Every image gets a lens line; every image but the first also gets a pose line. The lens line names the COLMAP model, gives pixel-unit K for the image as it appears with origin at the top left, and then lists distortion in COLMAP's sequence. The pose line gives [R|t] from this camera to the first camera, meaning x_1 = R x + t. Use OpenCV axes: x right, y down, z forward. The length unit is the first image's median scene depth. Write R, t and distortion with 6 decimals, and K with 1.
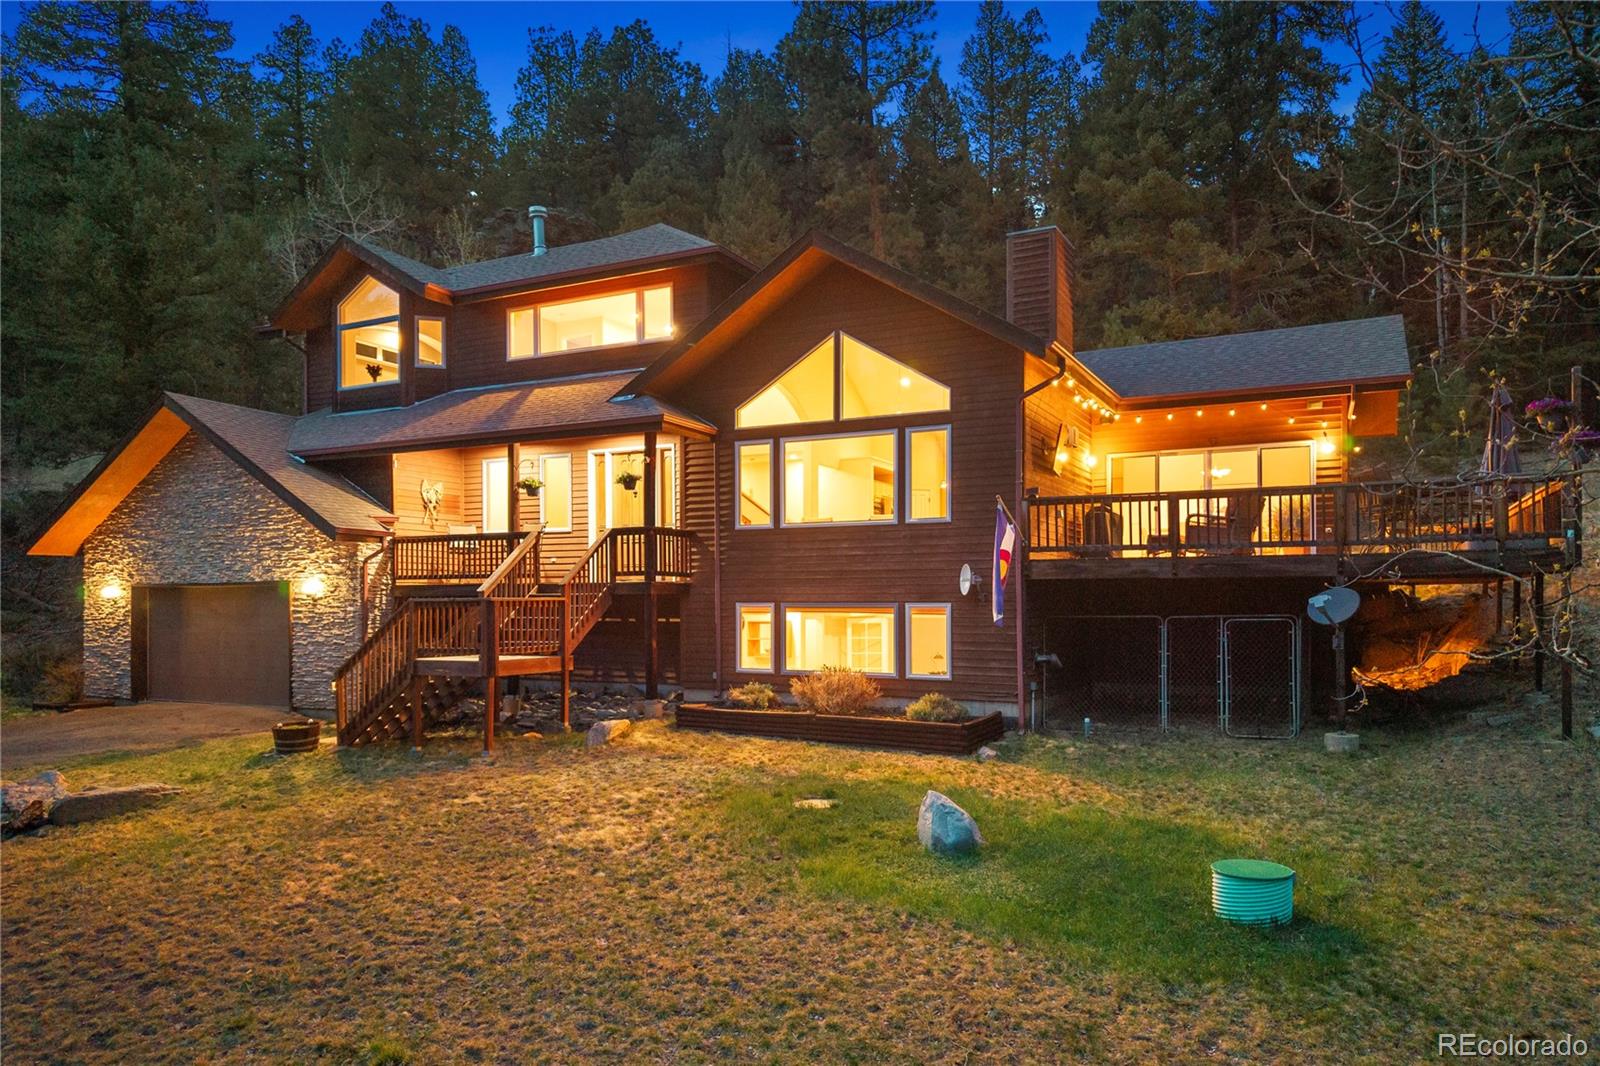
lens RADIAL K [[1108.0, 0, 800.9], [0, 1108.0, 598.9], [0, 0, 1]] dist [0.001721, 0.000530]
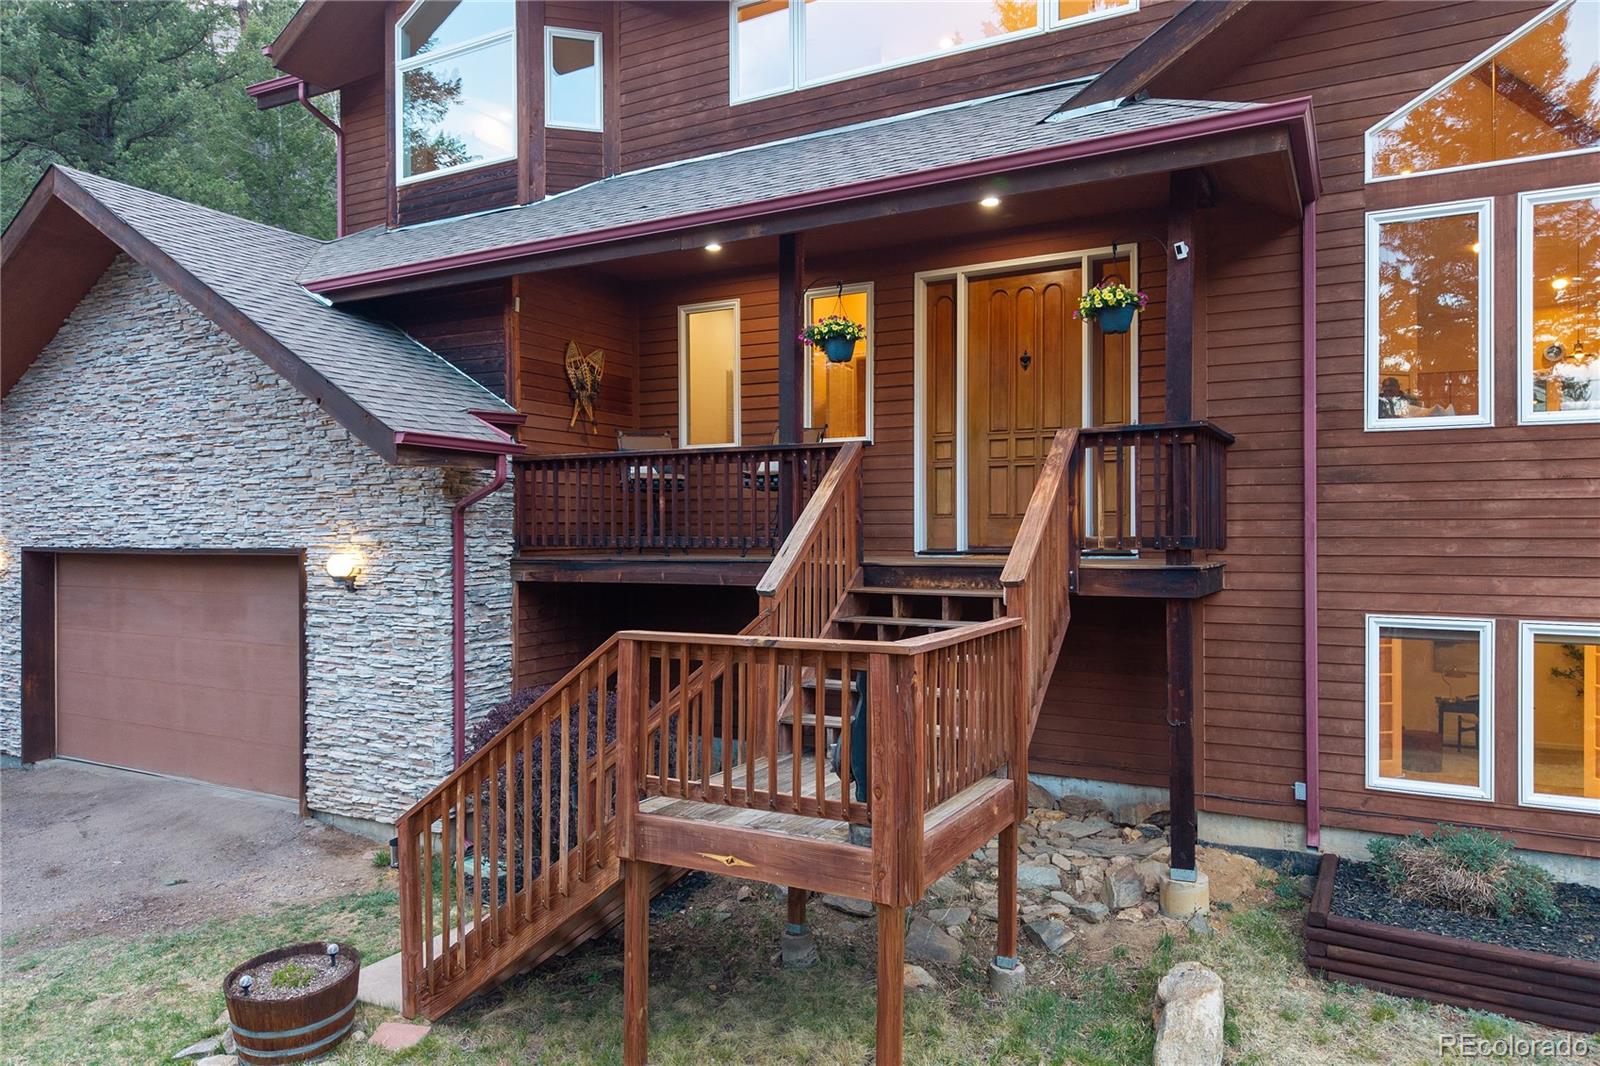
lens RADIAL K [[1078.2, 0, 775.2], [0, 1078.2, 534.3], [0, 0, 1]] dist [0.032698, -0.001716]
pose [[0.998530, 0.002131, -0.054166, -0.262479], [-0.001847, 0.999984, 0.005298, -0.028593], [0.054176, -0.005190, 0.998518, 0.616221]]
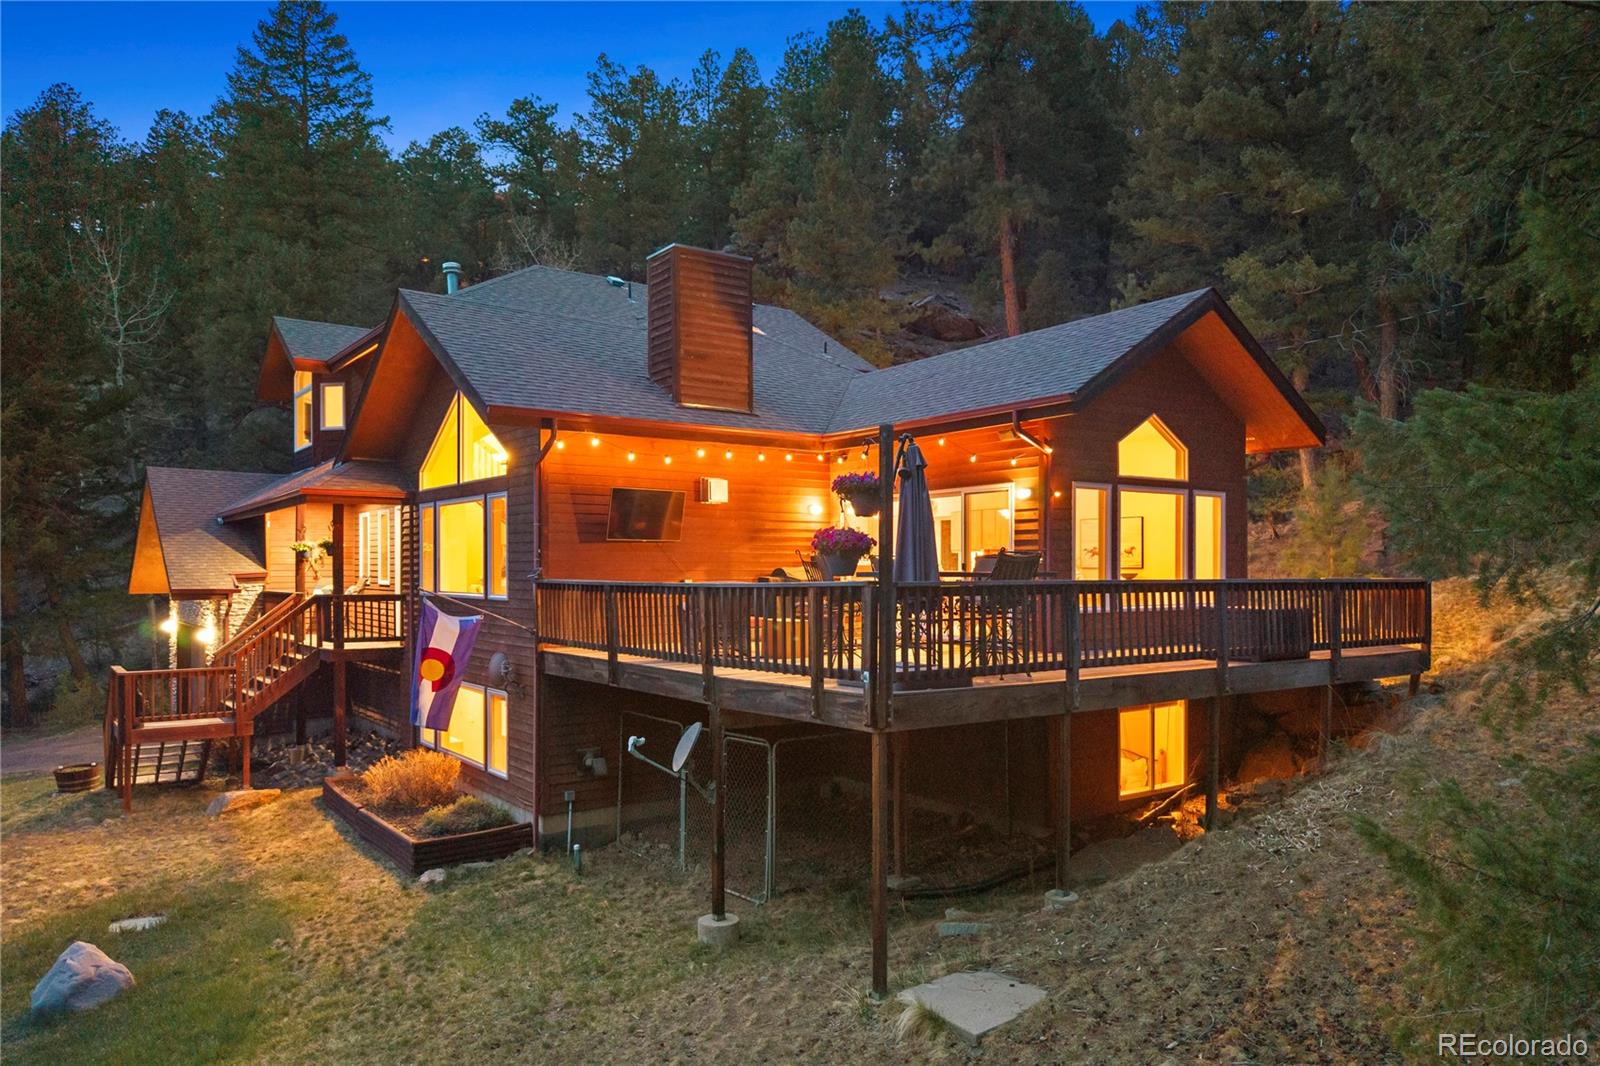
lens RADIAL K [[1100.9, 0, 800.7], [0, 1100.9, 576.8], [0, 0, 1]] dist [0.009040, -0.002938]
pose [[0.891006, 0.004547, -0.453969, 0.696180], [-0.000530, 0.999960, 0.008975, -0.090904], [0.453991, -0.007756, 0.890972, 0.299352]]
